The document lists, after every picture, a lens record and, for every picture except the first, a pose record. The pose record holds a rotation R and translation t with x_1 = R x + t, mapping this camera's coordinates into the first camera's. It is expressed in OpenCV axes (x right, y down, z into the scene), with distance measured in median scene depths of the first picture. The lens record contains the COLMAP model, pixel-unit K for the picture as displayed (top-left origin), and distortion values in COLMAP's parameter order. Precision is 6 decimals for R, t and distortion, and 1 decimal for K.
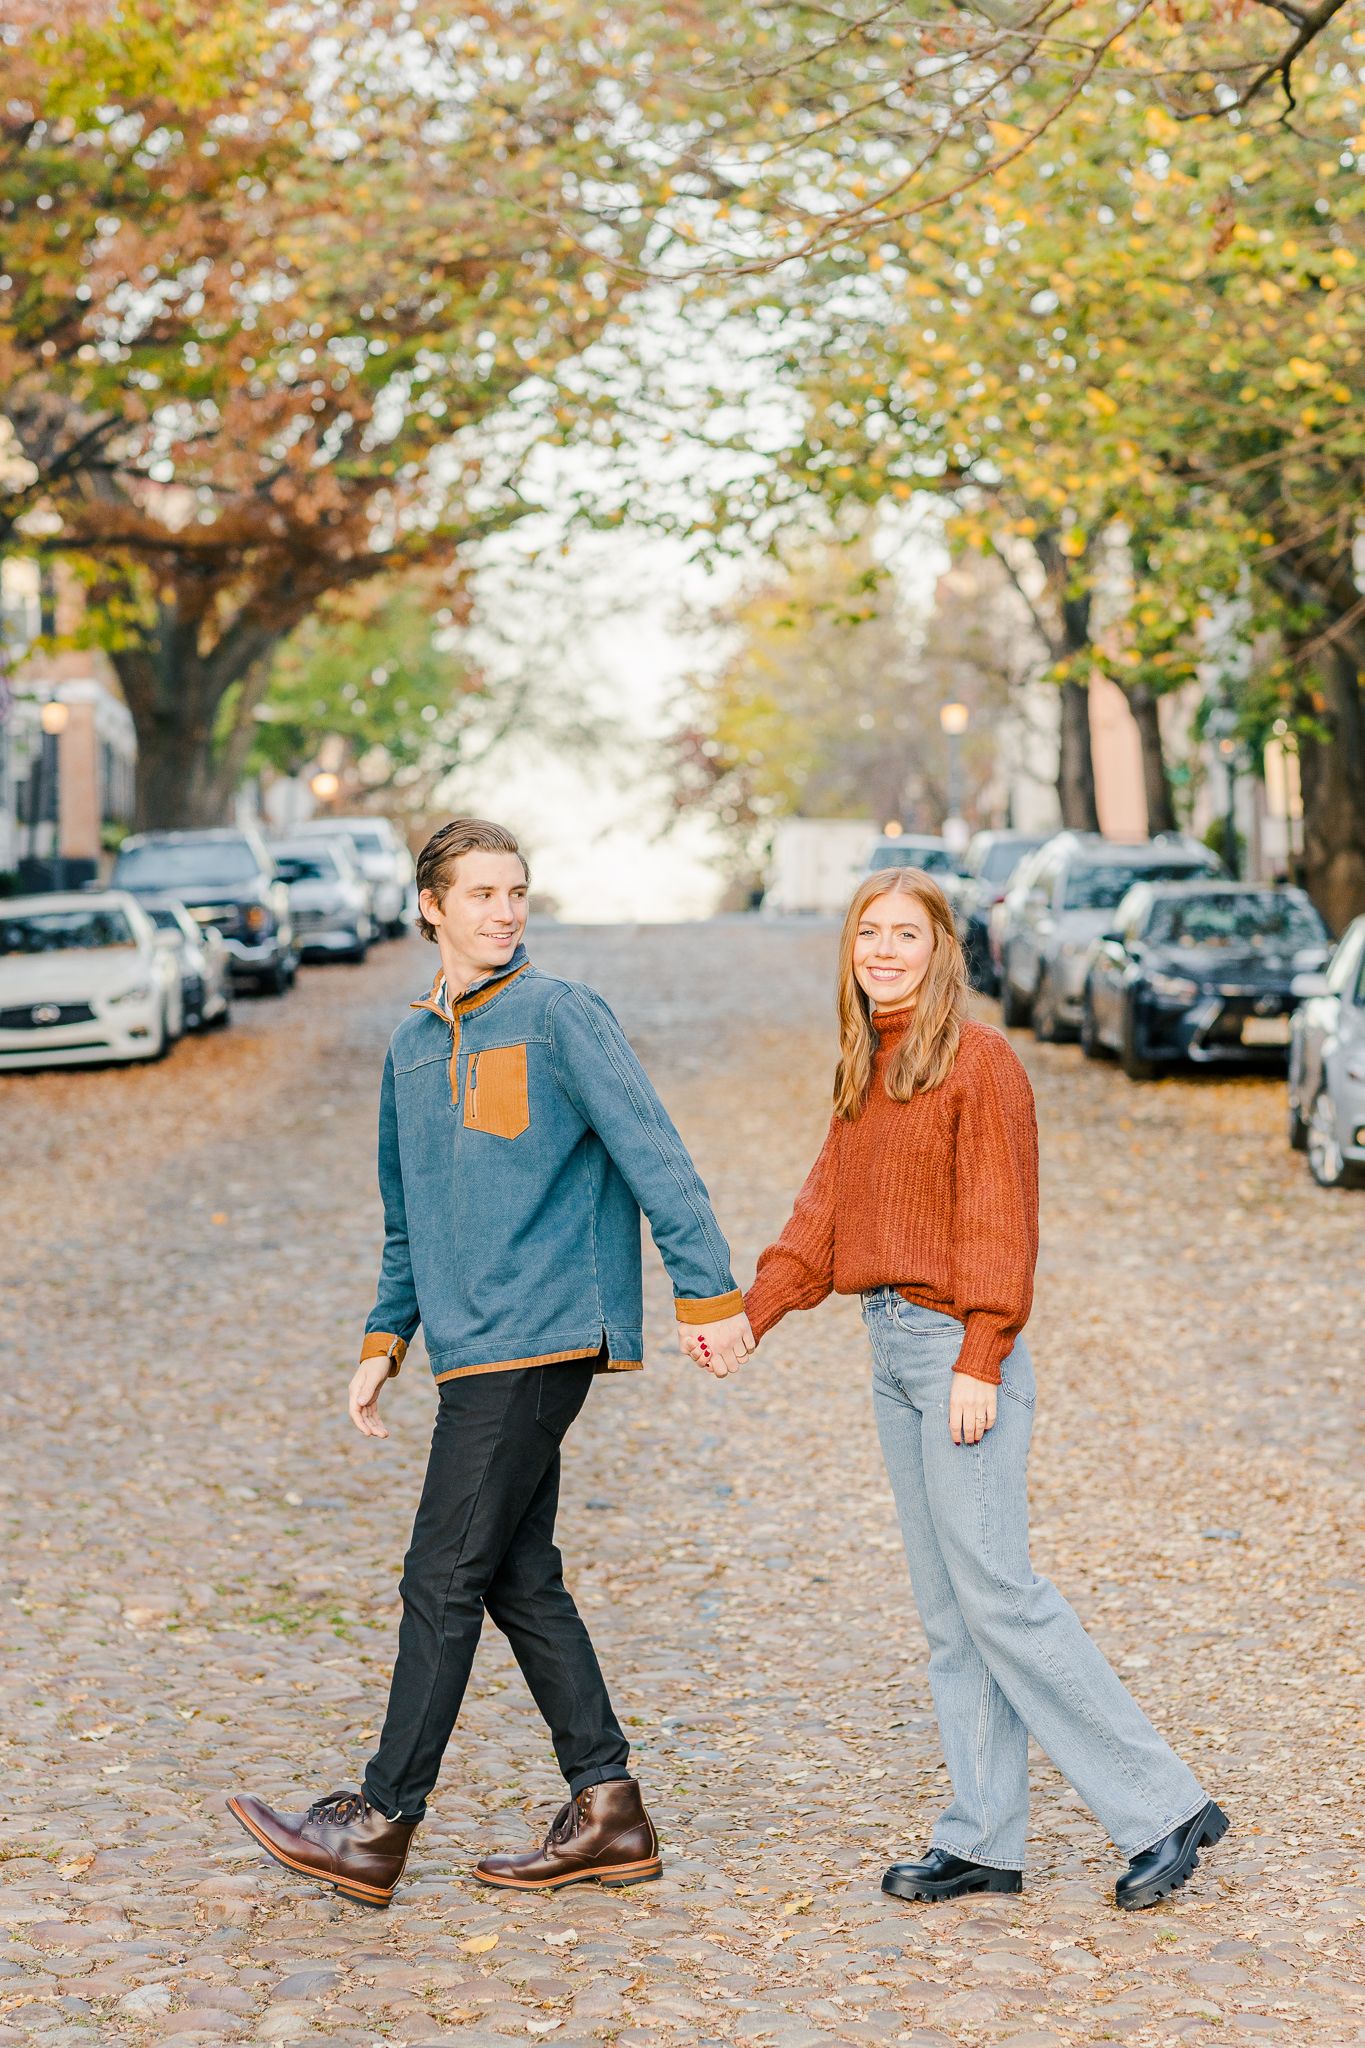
lens RADIAL K [[5076.3, 0, 714.7], [0, 5076.3, 1024.5], [0, 0, 1]] dist [0.038479, -0.044520]
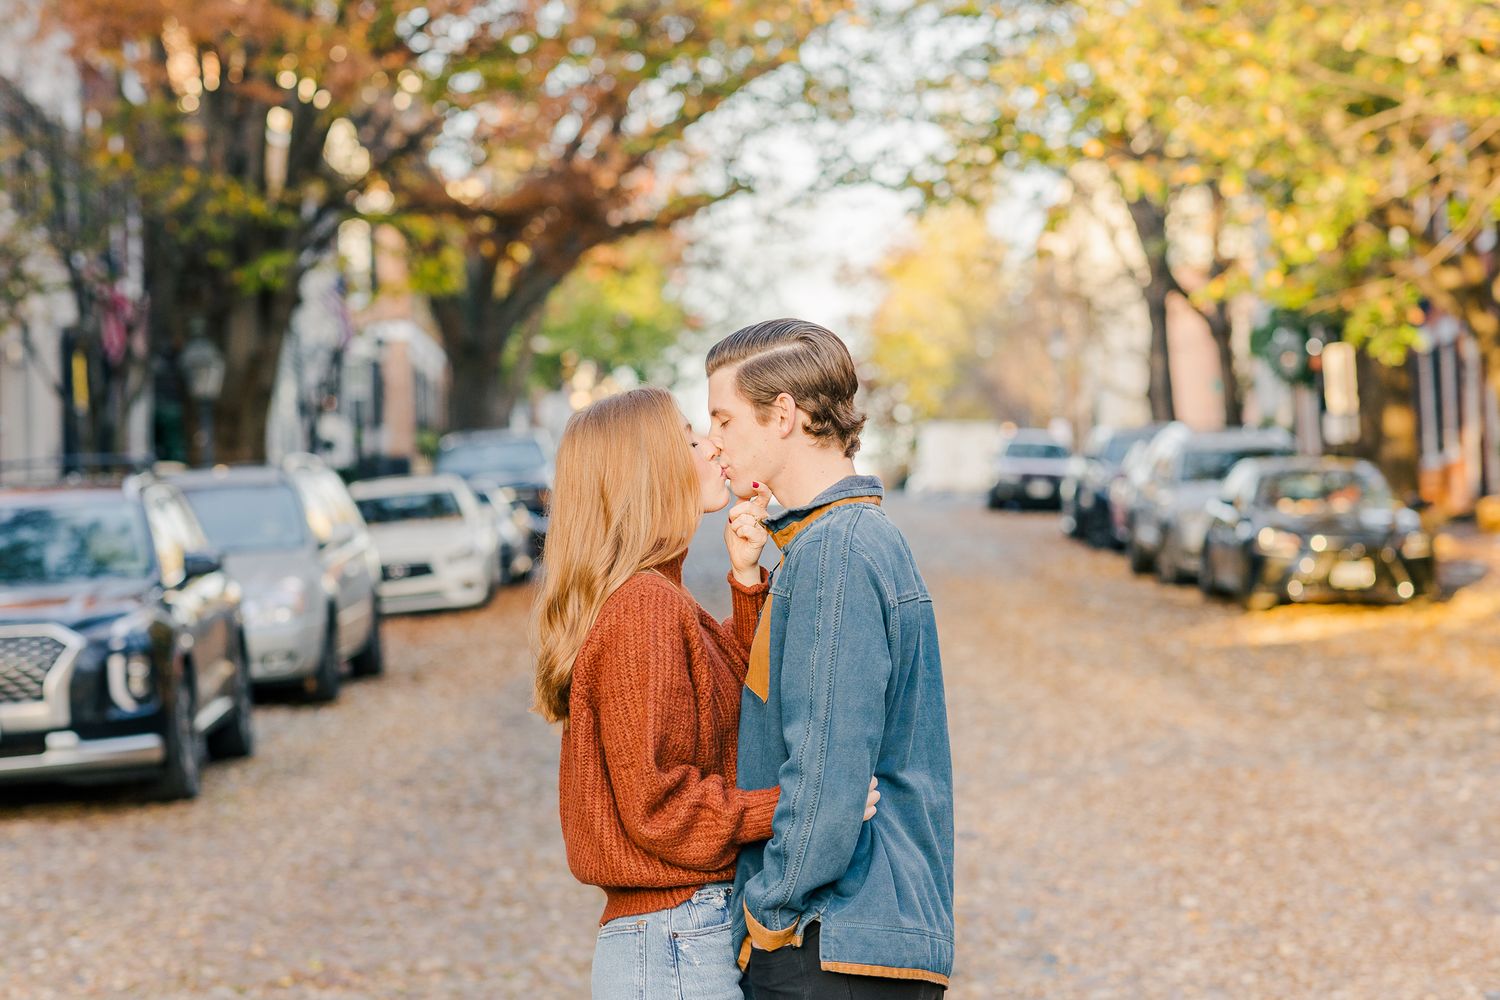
lens RADIAL K [[3810.3, 0, 862.0], [0, 3810.3, 500.4], [0, 0, 1]] dist [-0.010749, 0.113449]
pose [[0.999956, -0.009093, -0.002466, -0.023756], [0.009040, 0.999750, -0.020435, 0.001847], [0.002651, 0.020412, 0.999788, 0.069423]]
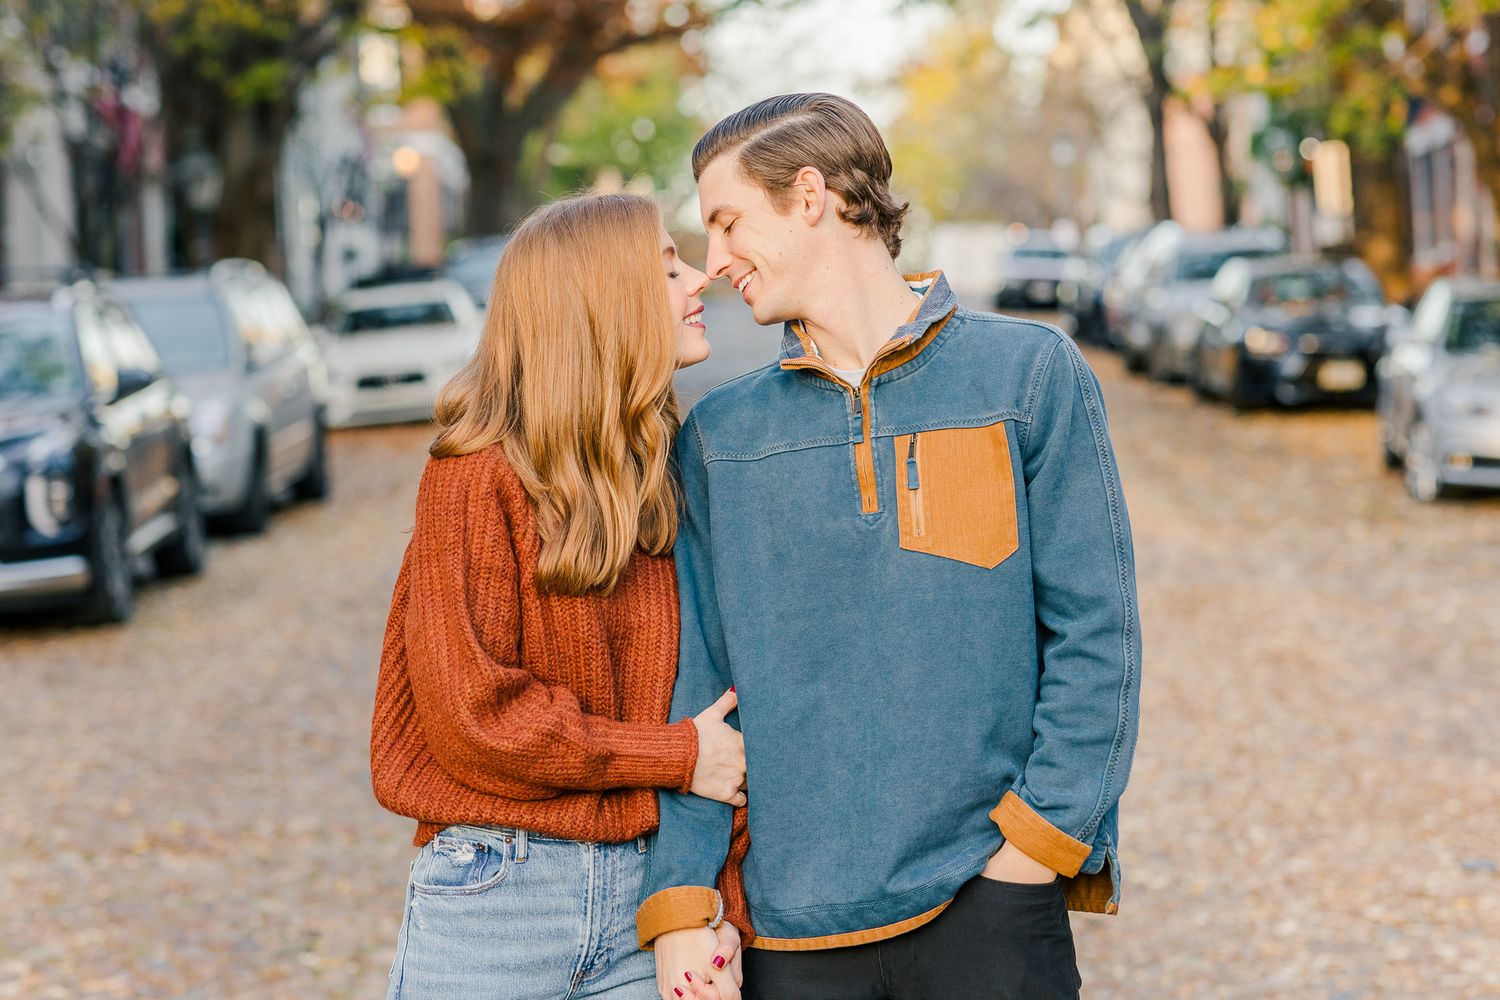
lens RADIAL K [[3653.6, 0, 802.3], [0, 3653.6, 501.5], [0, 0, 1]] dist [0.009747, 0.172226]
pose [[0.999561, -0.016933, -0.024309, -0.009875], [0.017747, 0.999275, 0.033680, -0.000560], [0.023721, -0.034097, 0.999137, 0.142943]]
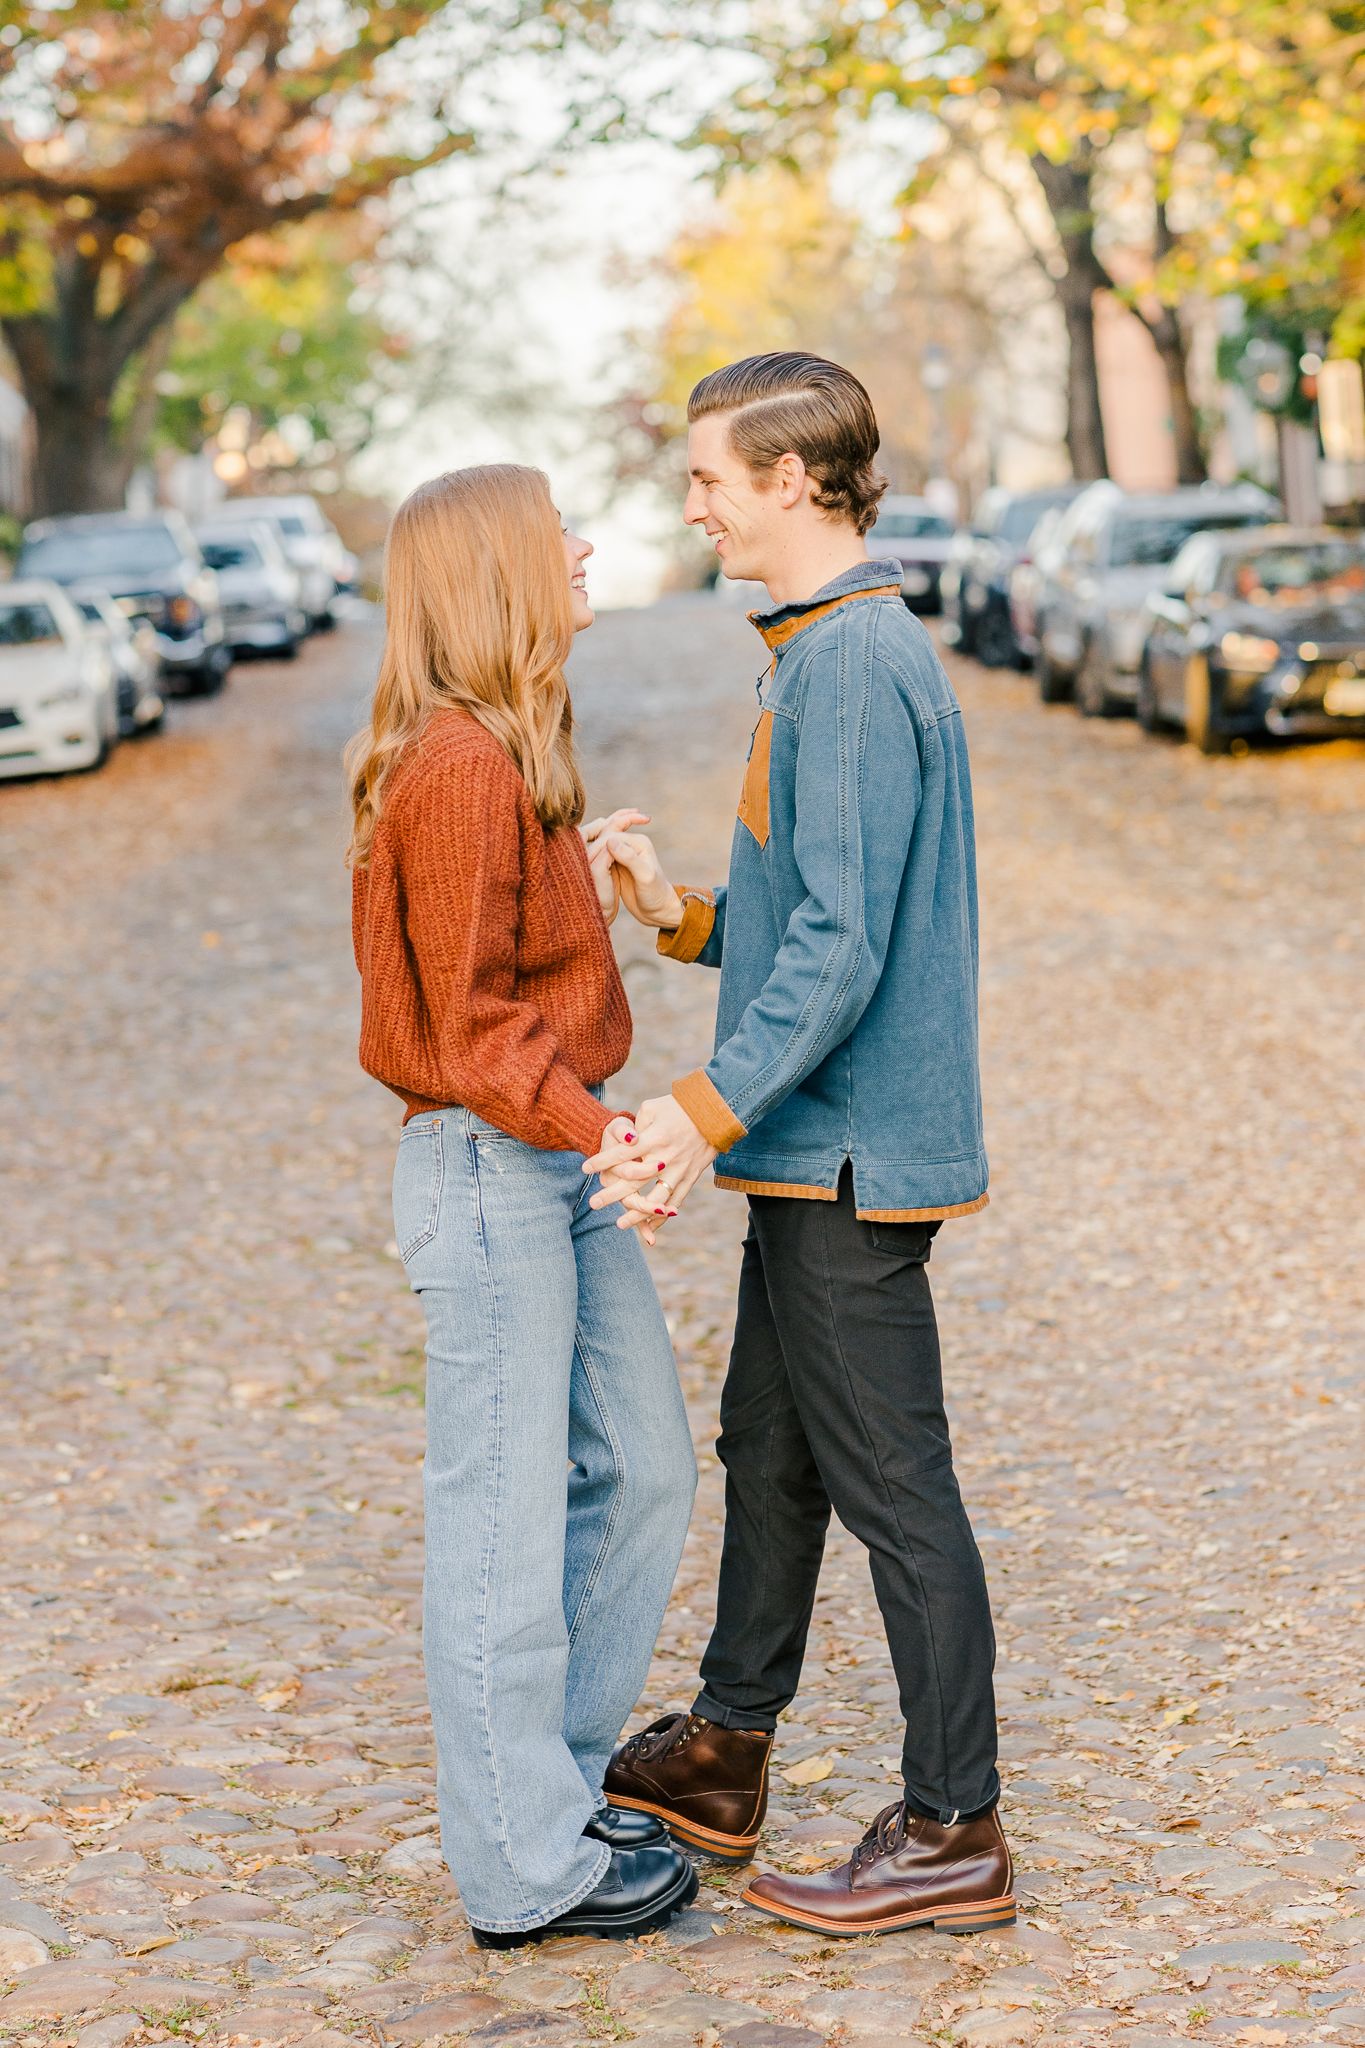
lens RADIAL K [[5639.0, 0, 766.0], [0, 5639.0, 977.0], [0, 0, 1]] dist [0.039753, -0.274350]
pose [[0.999372, -0.031766, 0.015681, -0.020865], [0.031019, 0.998469, 0.045805, 0.003625], [-0.017112, -0.045290, 0.998827, 0.032536]]
